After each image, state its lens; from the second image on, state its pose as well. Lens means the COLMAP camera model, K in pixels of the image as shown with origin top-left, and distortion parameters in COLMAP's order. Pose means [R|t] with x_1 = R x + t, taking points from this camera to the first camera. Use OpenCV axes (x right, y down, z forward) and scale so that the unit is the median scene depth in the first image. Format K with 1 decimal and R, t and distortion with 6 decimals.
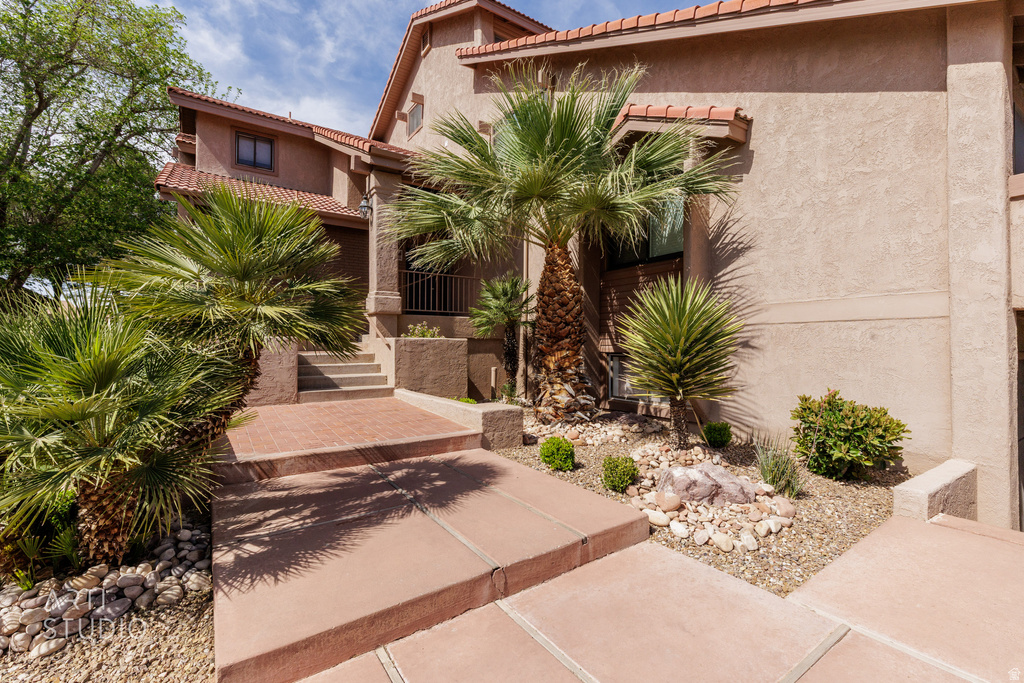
lens RADIAL K [[460.6, 0, 512.1], [0, 460.6, 342.5], [0, 0, 1]] dist [0.003038, 0.000234]
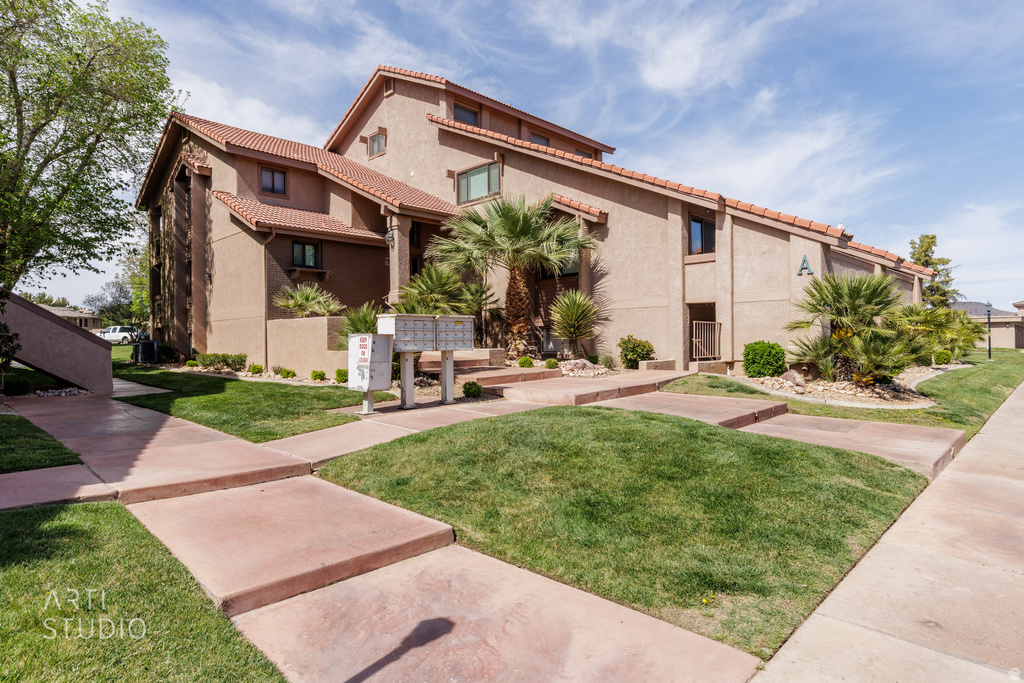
lens RADIAL K [[574.6, 0, 512.5], [0, 574.6, 339.2], [0, 0, 1]] dist [0.000207, 0.000054]
pose [[0.980443, -0.011179, 0.196487, -0.420178], [0.011004, 0.999937, 0.001982, 0.082447], [-0.196497, 0.000219, 0.980504, -1.451253]]
